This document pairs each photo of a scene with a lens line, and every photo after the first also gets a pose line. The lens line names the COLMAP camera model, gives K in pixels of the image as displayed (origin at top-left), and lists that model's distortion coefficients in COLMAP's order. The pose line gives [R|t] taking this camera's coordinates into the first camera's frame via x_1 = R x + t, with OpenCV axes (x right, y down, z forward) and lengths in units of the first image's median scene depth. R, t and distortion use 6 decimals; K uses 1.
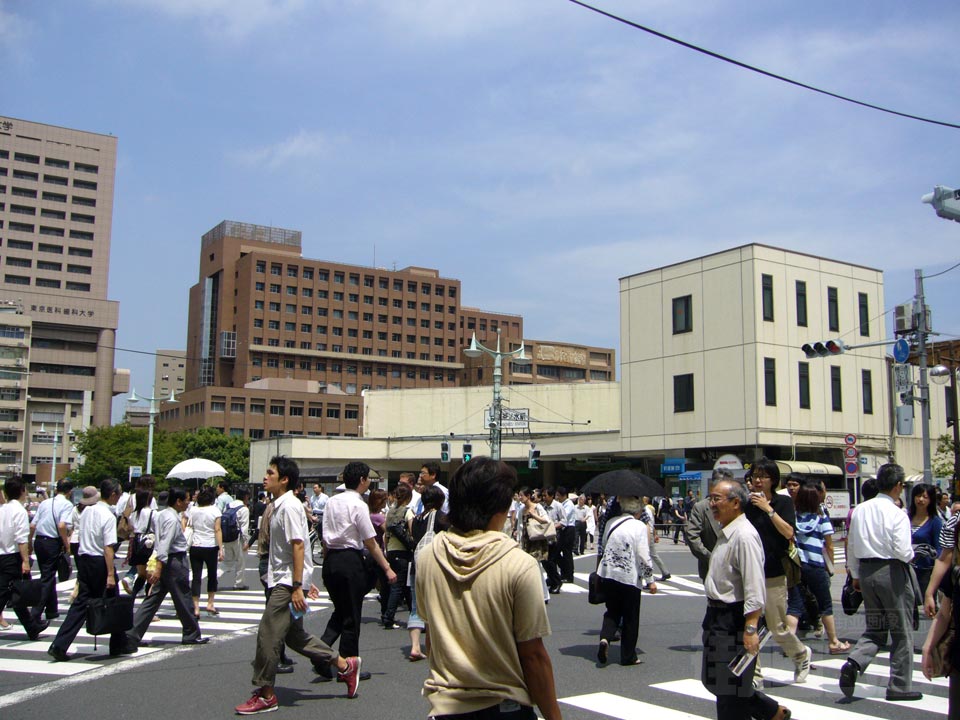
lens RADIAL K [[1006.4, 0, 480.8], [0, 1006.4, 357.6], [0, 0, 1]] dist [-0.047210, 0.000000]
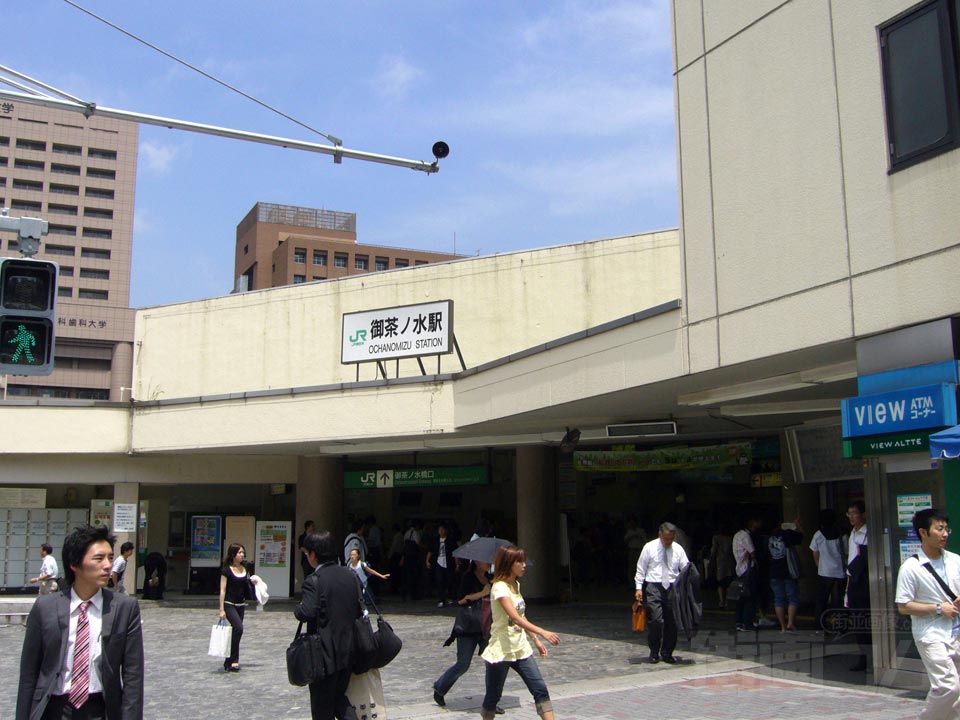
lens RADIAL K [[1006.4, 0, 478.8], [0, 1006.4, 361.5], [0, 0, 1]] dist [-0.047210, 0.000000]
pose [[0.986918, -0.042957, -0.155396, 0.040916], [0.036845, 0.998438, -0.042005, 0.032126], [0.156957, 0.035730, 0.986959, 0.233754]]
